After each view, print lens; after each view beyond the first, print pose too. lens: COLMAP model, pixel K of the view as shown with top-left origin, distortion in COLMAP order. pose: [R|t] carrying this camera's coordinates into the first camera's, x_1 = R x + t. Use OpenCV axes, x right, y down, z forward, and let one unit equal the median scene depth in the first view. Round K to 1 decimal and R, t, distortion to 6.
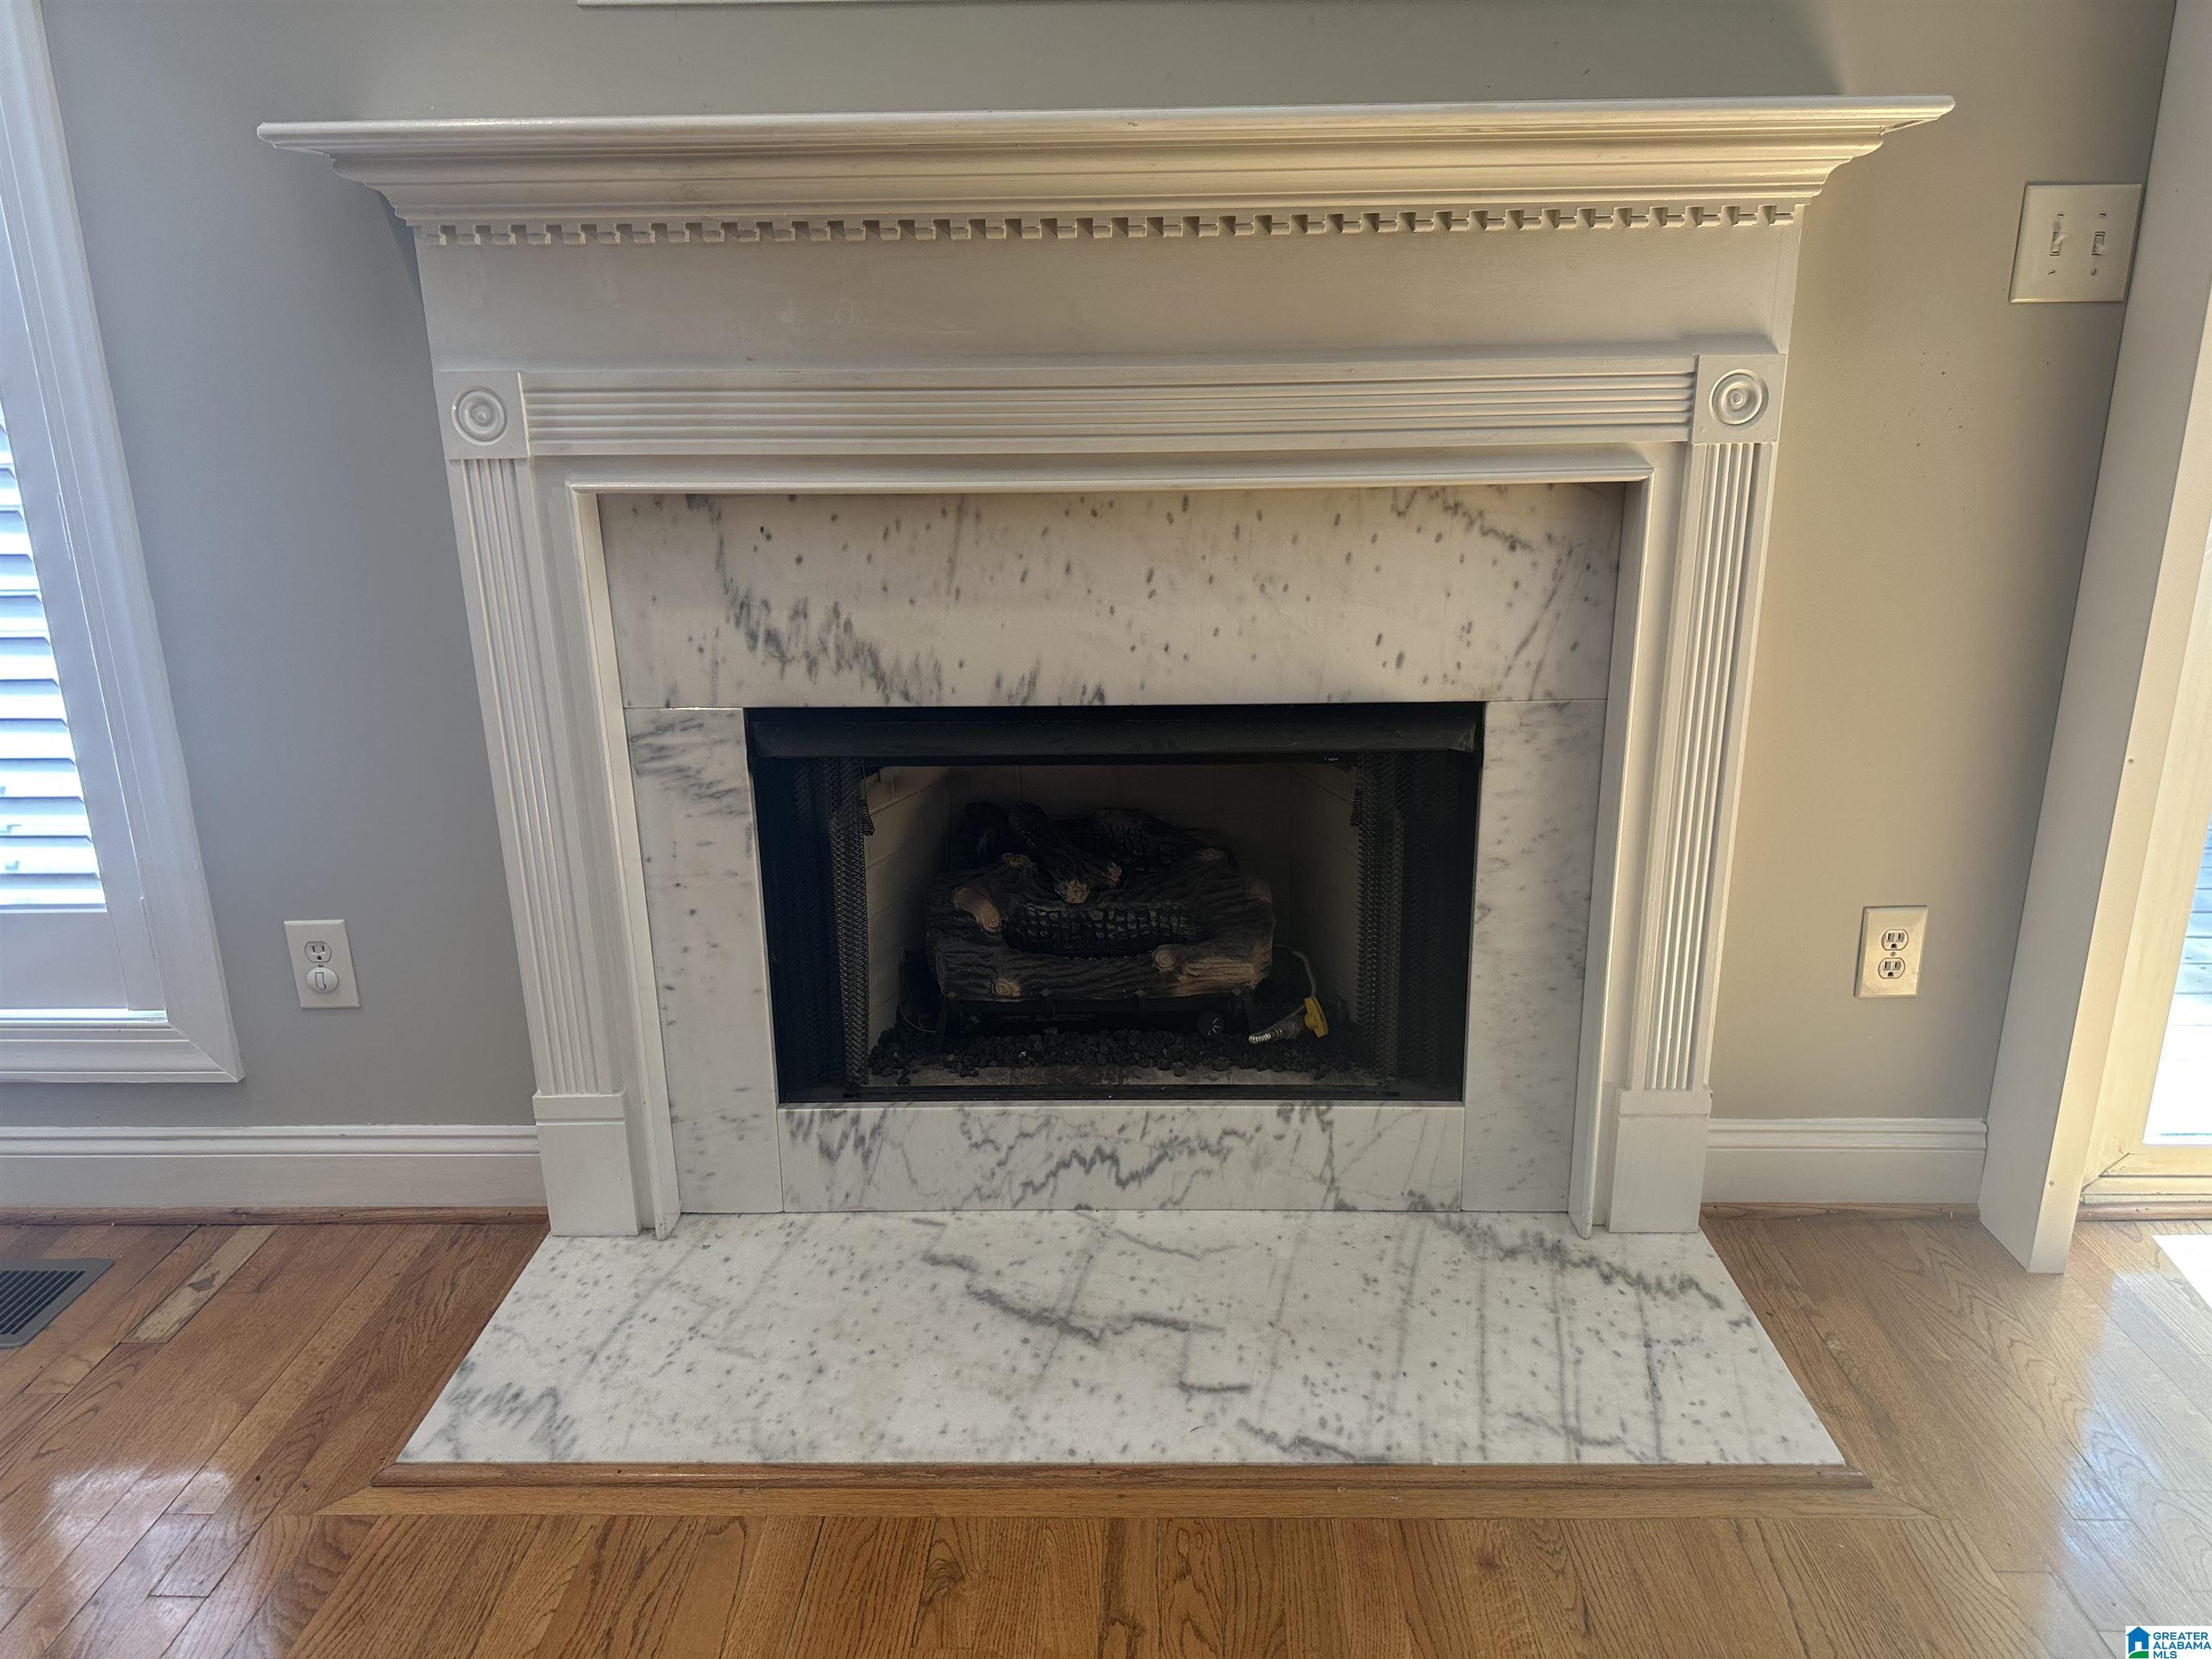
lens RADIAL K [[1565.3, 0, 1106.0], [0, 1565.3, 829.5], [0, 0, 1]] dist [0.147090, -0.211492]
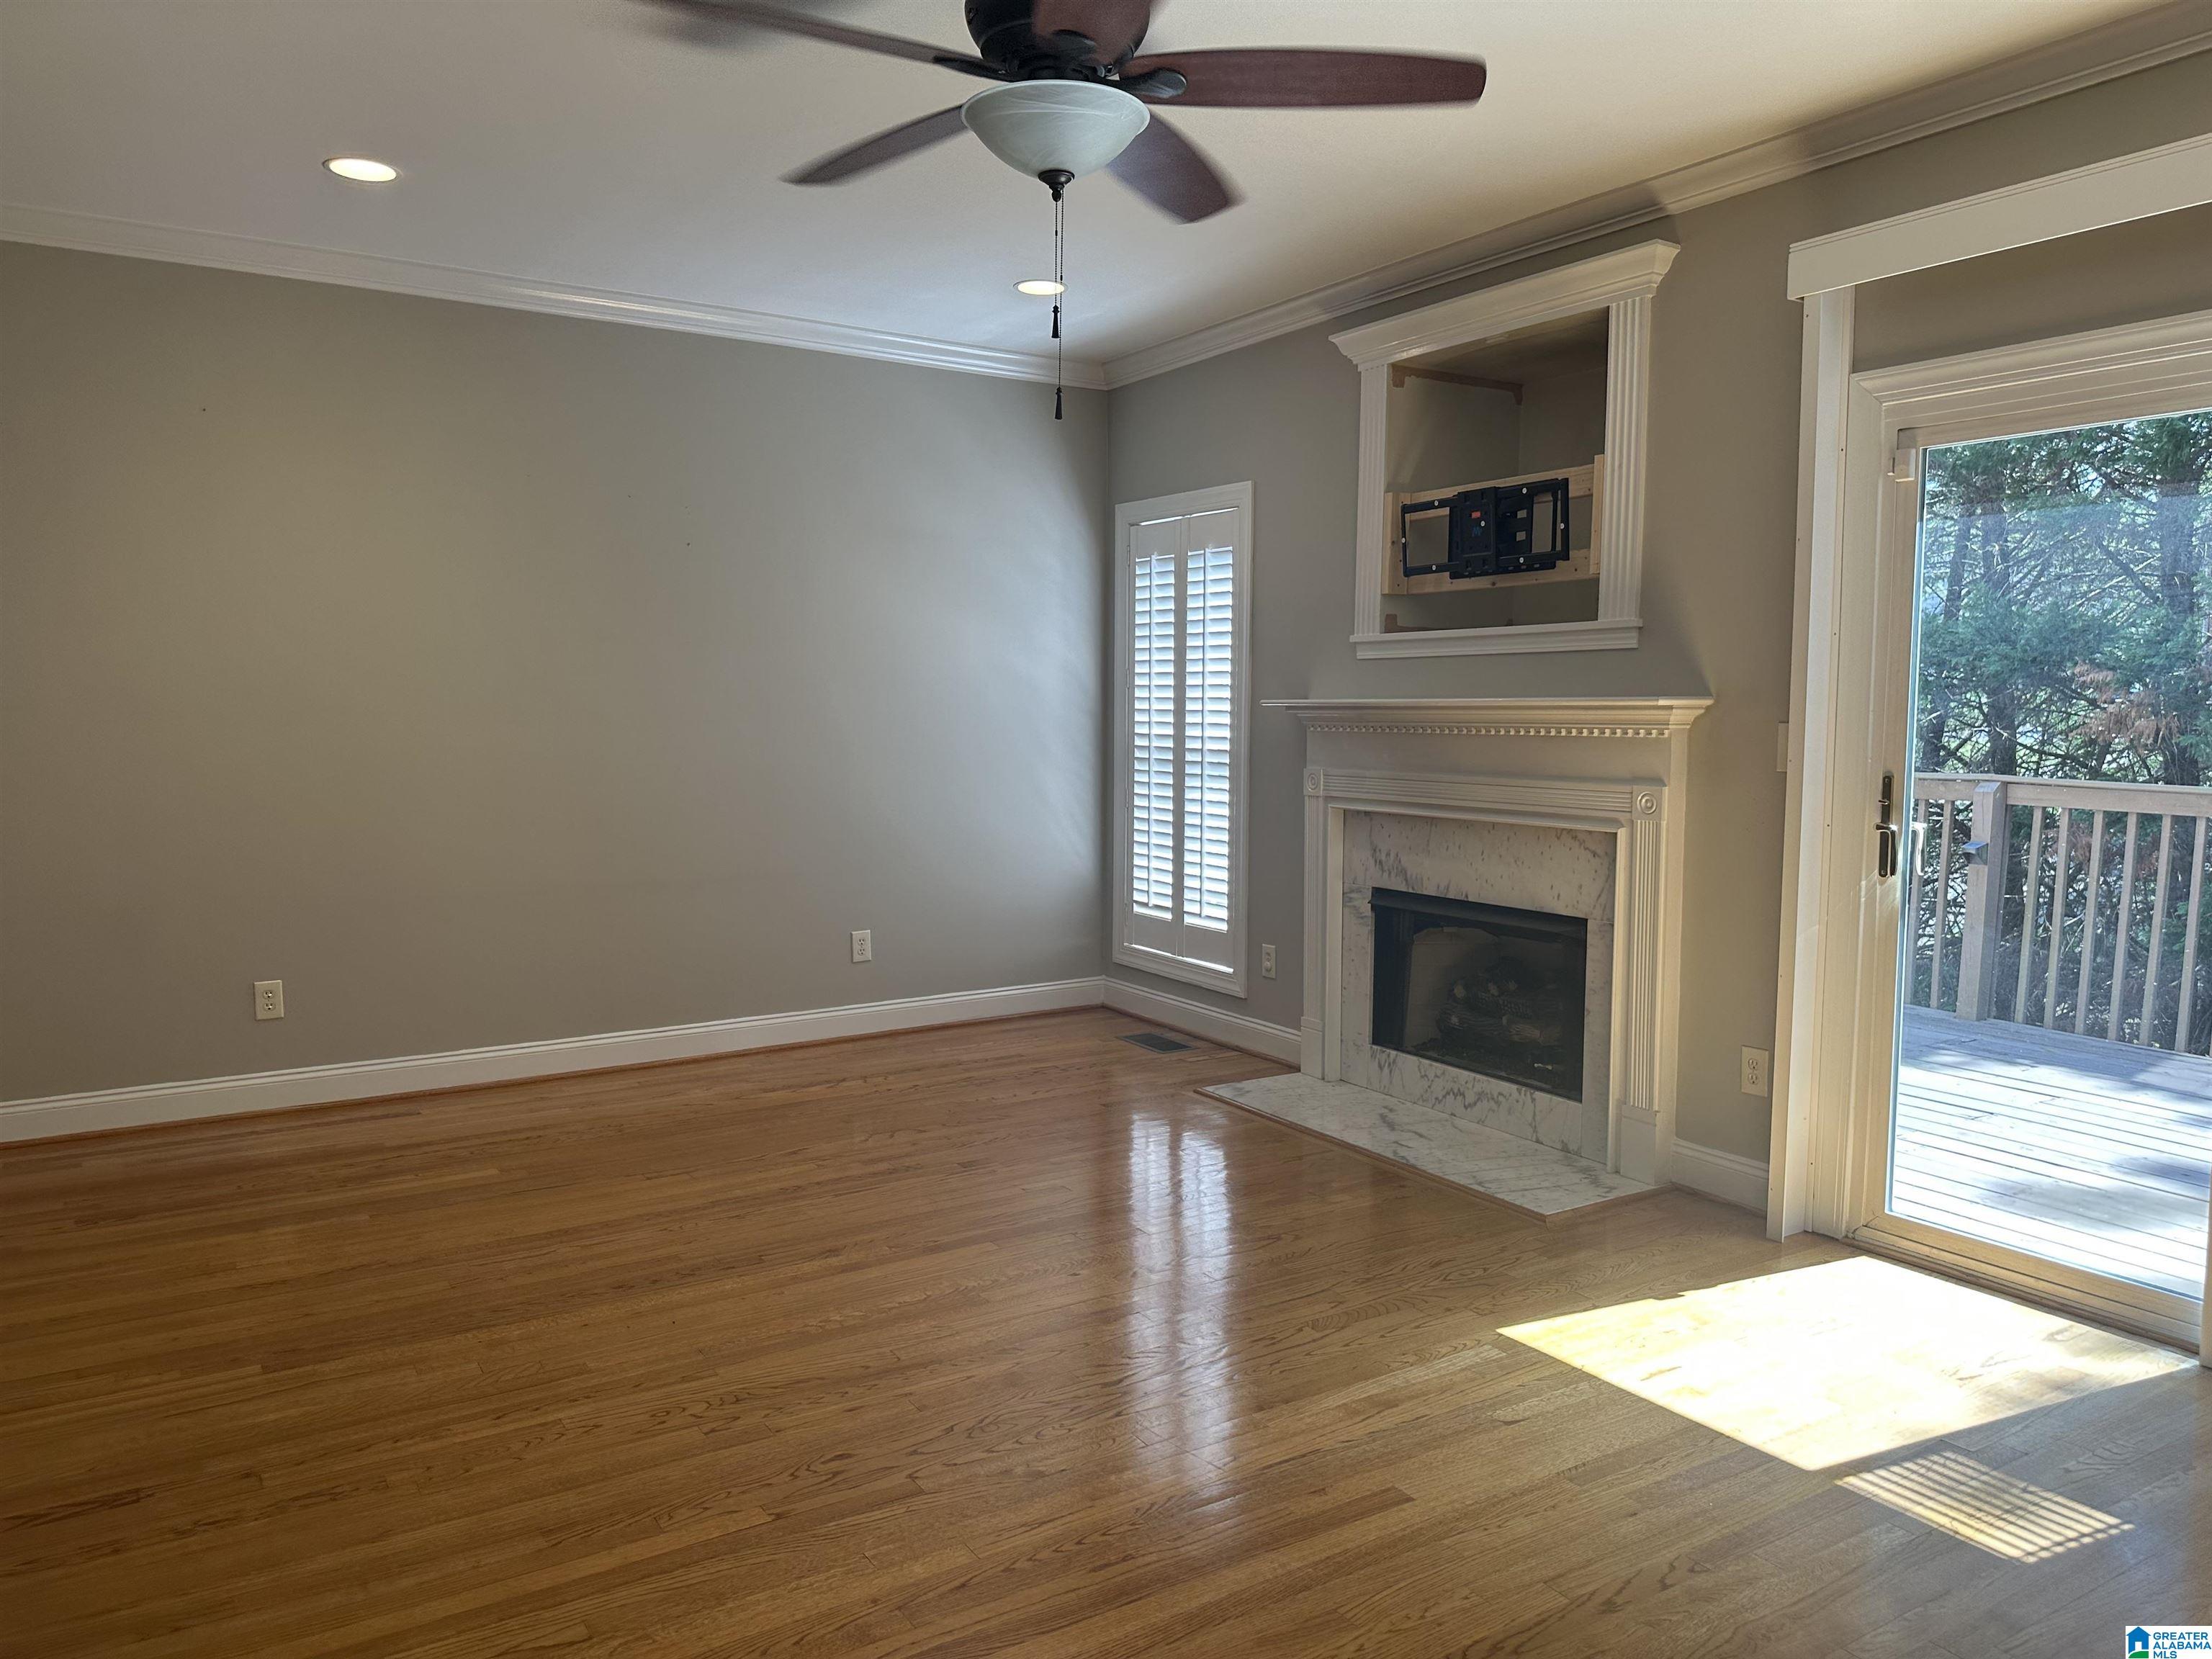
lens RADIAL K [[1541.4, 0, 1096.4], [0, 1541.4, 836.0], [0, 0, 1]] dist [0.036834, -0.045292]
pose [[0.544270, 0.085070, -0.834586, 1.758371], [-0.260995, 0.962645, -0.072083, 0.158209], [0.797278, 0.257055, 0.546141, -0.886036]]
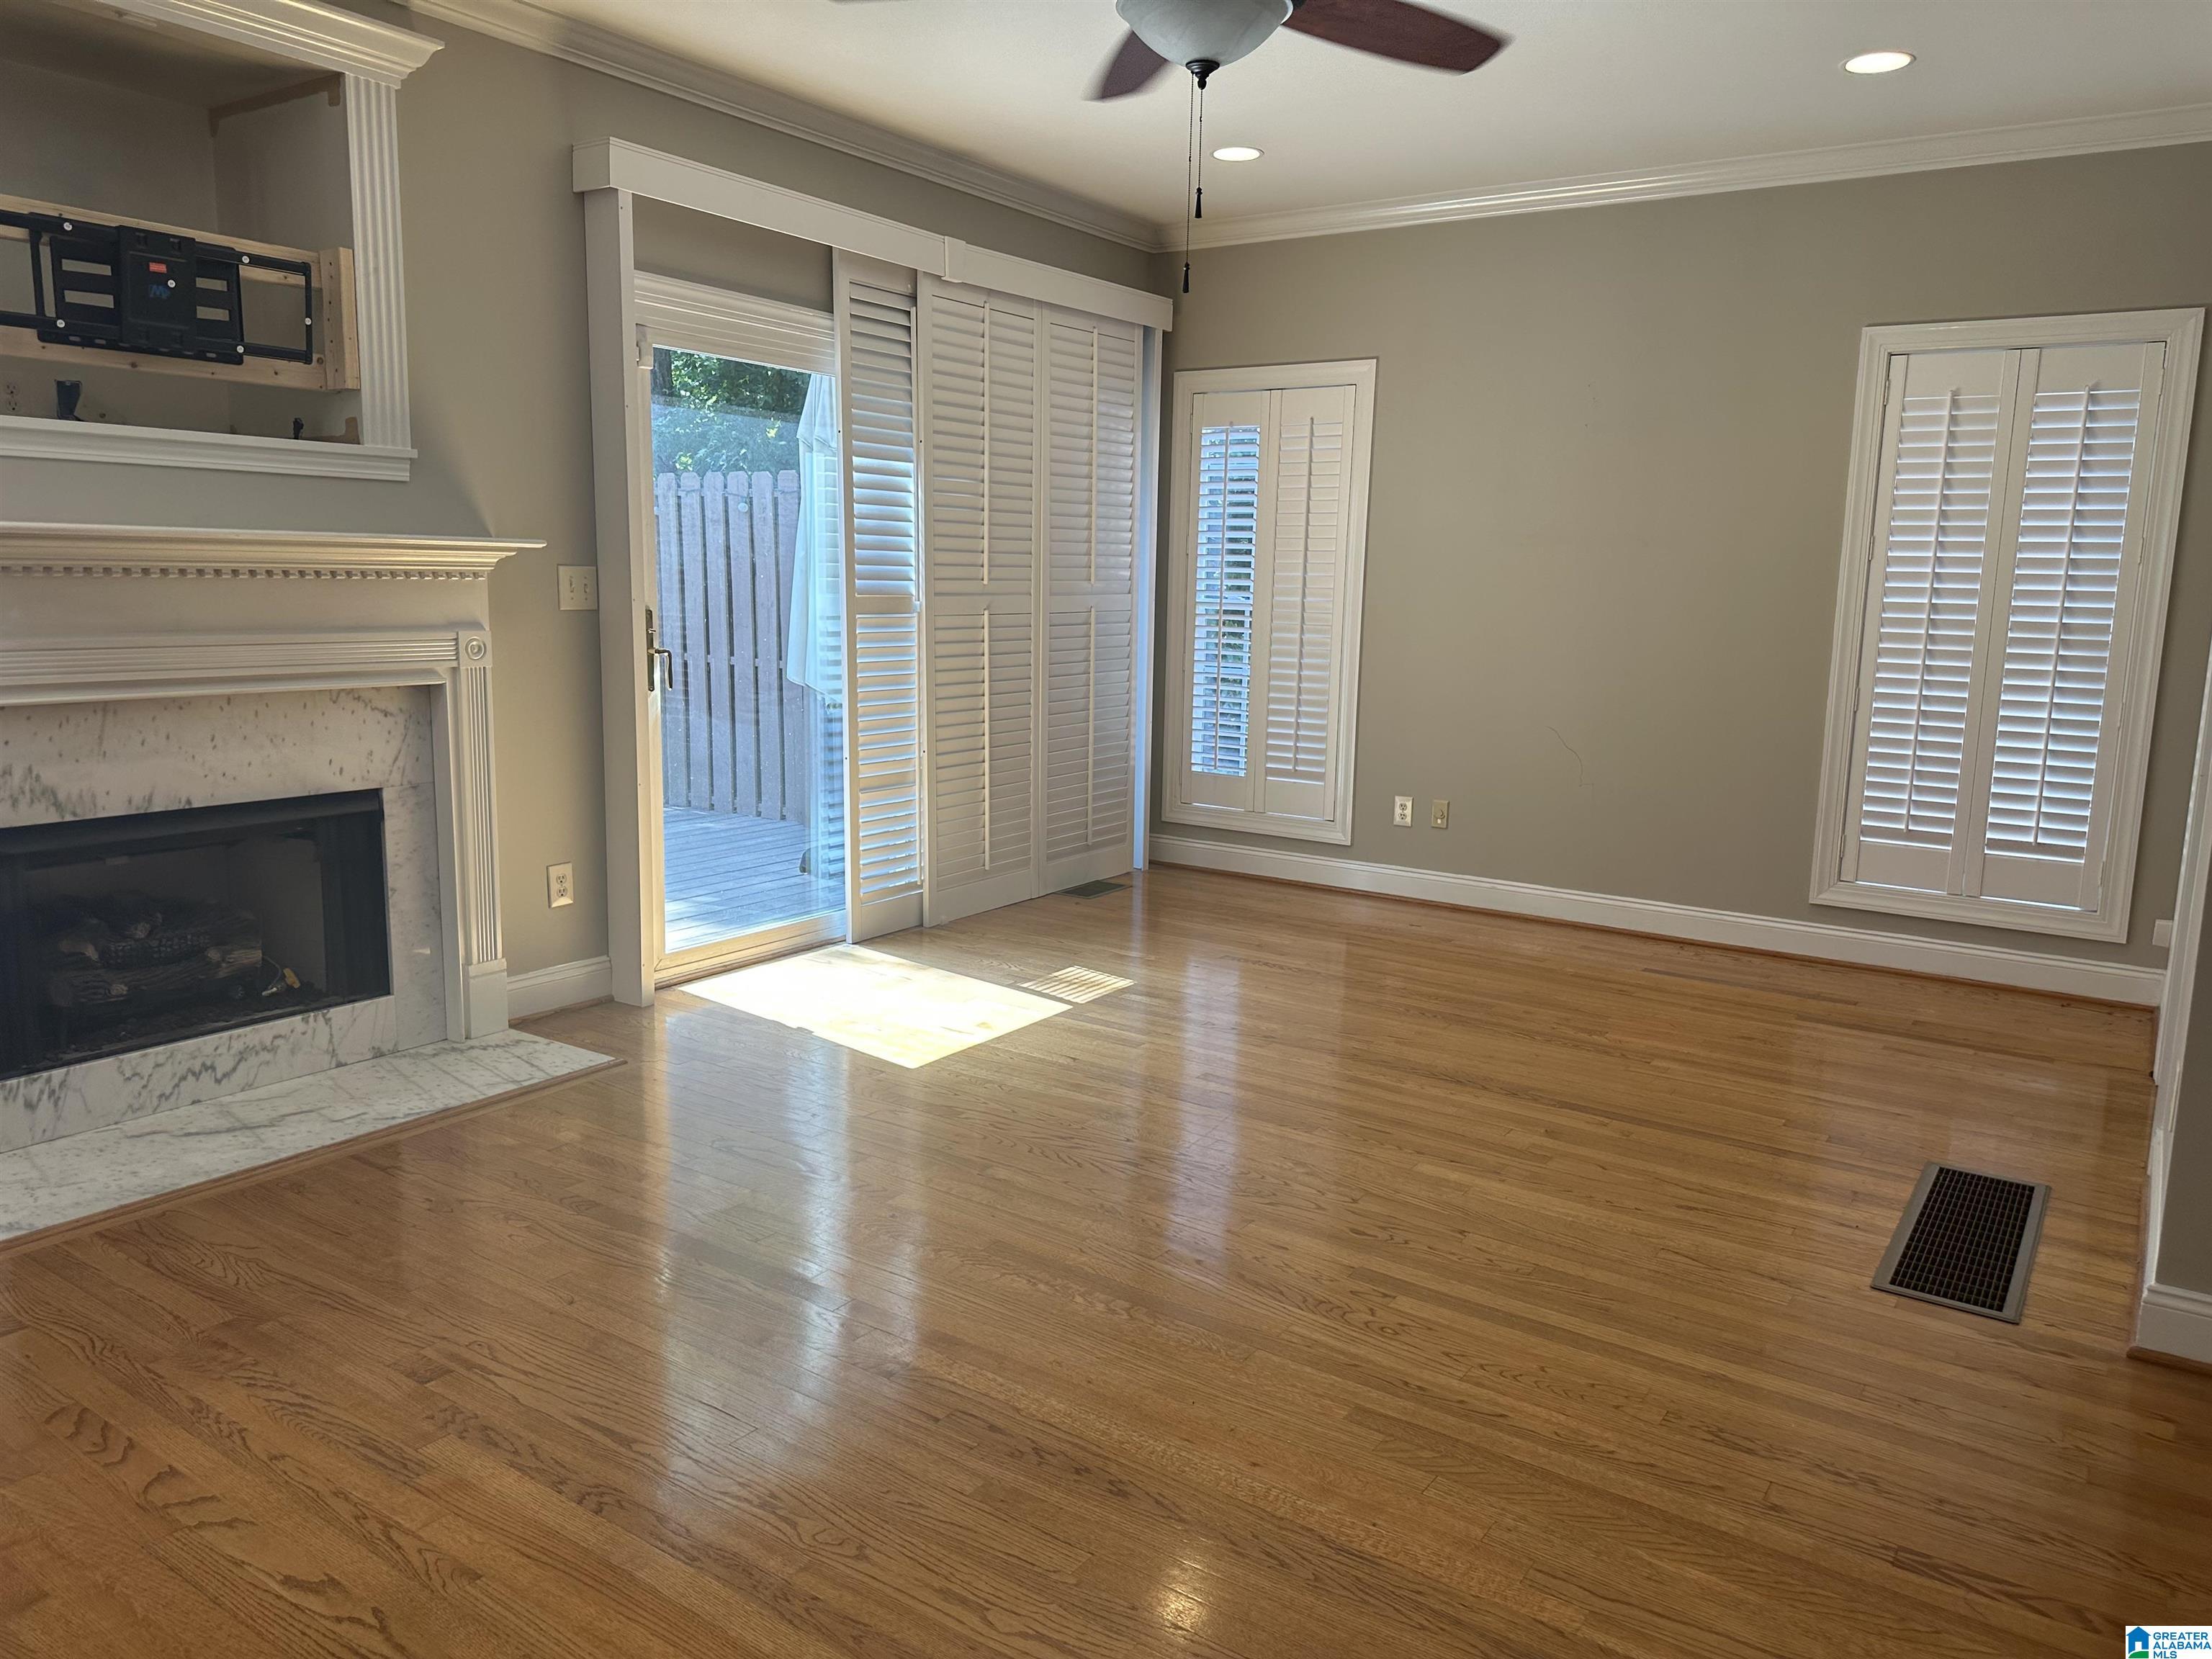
lens RADIAL K [[1579.0, 0, 1134.3], [0, 1579.0, 808.9], [0, 0, 1]] dist [0.033972, -0.031020]
pose [[0.536680, -0.102178, 0.837576, -0.986341], [0.226765, 0.973588, -0.026530, 0.226974], [-0.812743, 0.204171, 0.545676, -0.950130]]
